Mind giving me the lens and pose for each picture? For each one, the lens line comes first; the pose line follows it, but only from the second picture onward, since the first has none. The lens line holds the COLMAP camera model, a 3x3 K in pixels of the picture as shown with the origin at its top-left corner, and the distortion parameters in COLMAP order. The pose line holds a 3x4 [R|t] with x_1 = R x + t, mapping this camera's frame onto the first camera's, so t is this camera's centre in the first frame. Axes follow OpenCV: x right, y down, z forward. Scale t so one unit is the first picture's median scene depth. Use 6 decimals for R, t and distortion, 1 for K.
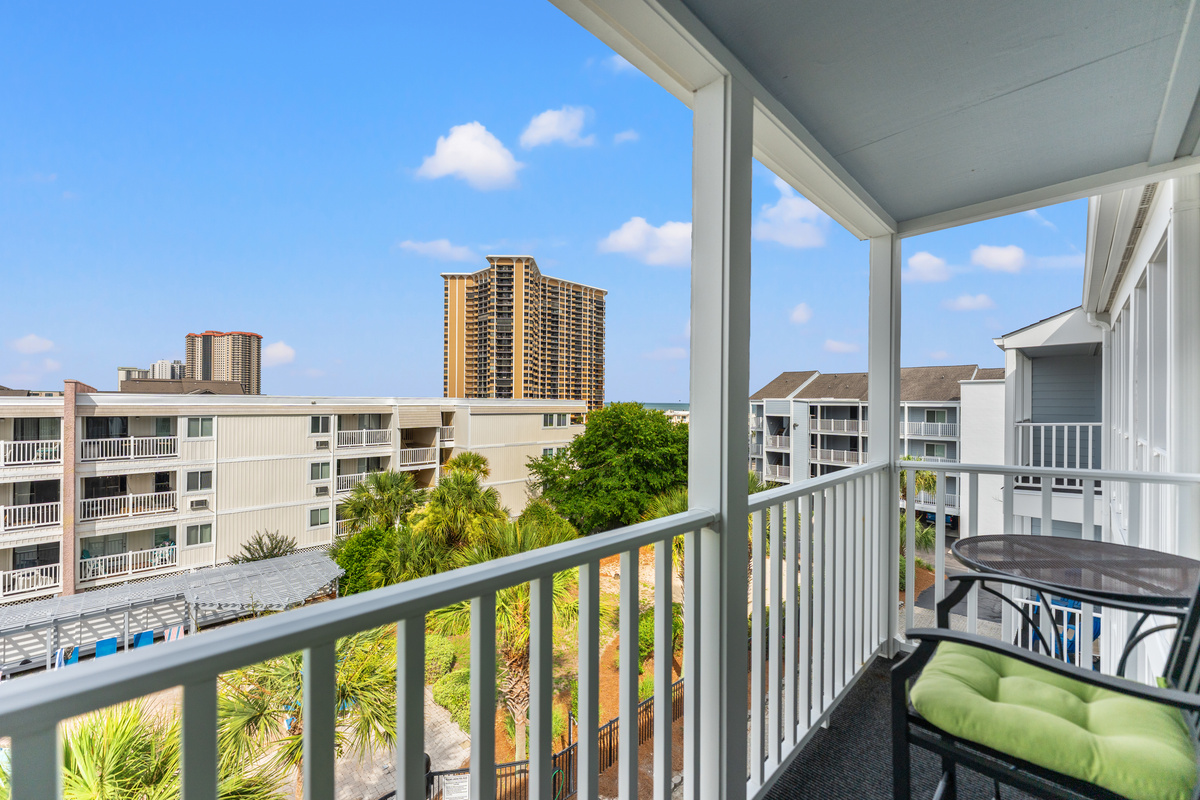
lens RADIAL K [[478.4, 0, 600.0], [0, 478.4, 400.0], [0, 0, 1]] dist [-0.000259, -0.000065]
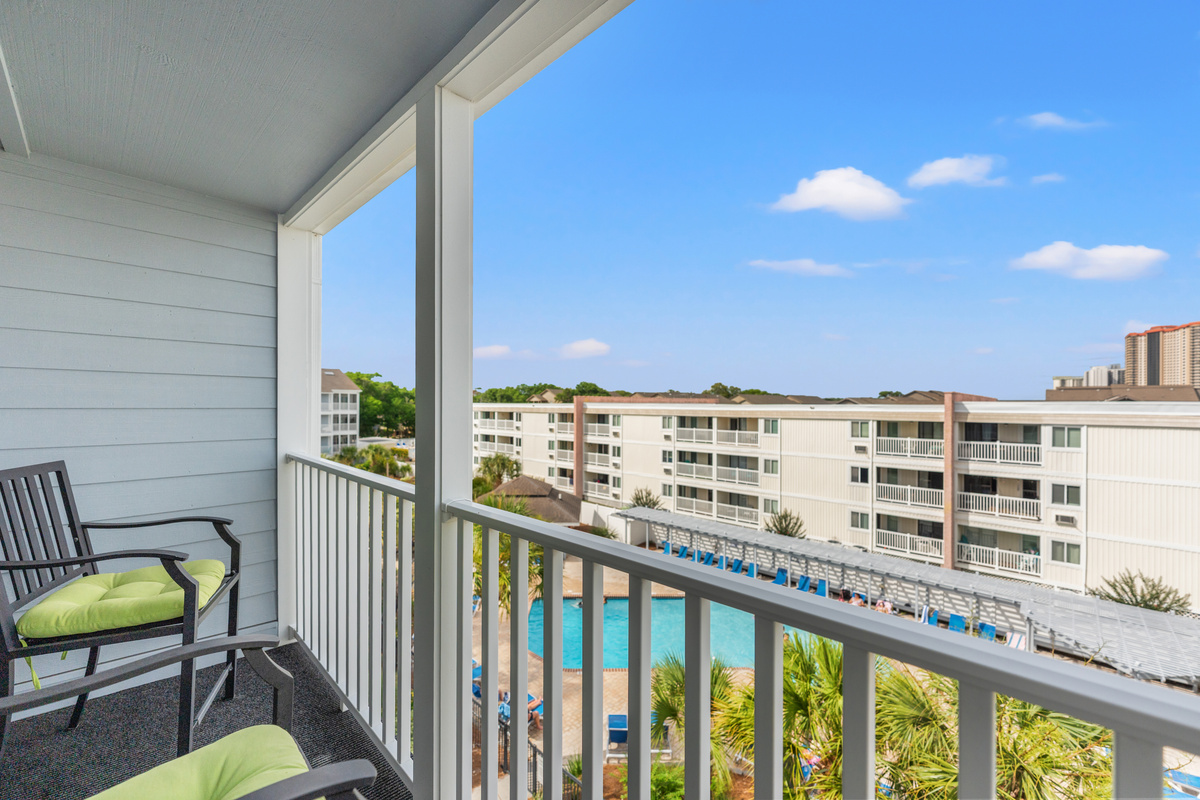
lens RADIAL K [[478.3, 0, 600.0], [0, 478.3, 400.0], [0, 0, 1]] dist [-0.001919, -0.000349]
pose [[0.024949, -0.015906, -0.999562, 0.077132], [-0.001666, 0.999871, -0.015952, 0.000948], [0.999687, 0.002063, 0.024919, 0.076551]]
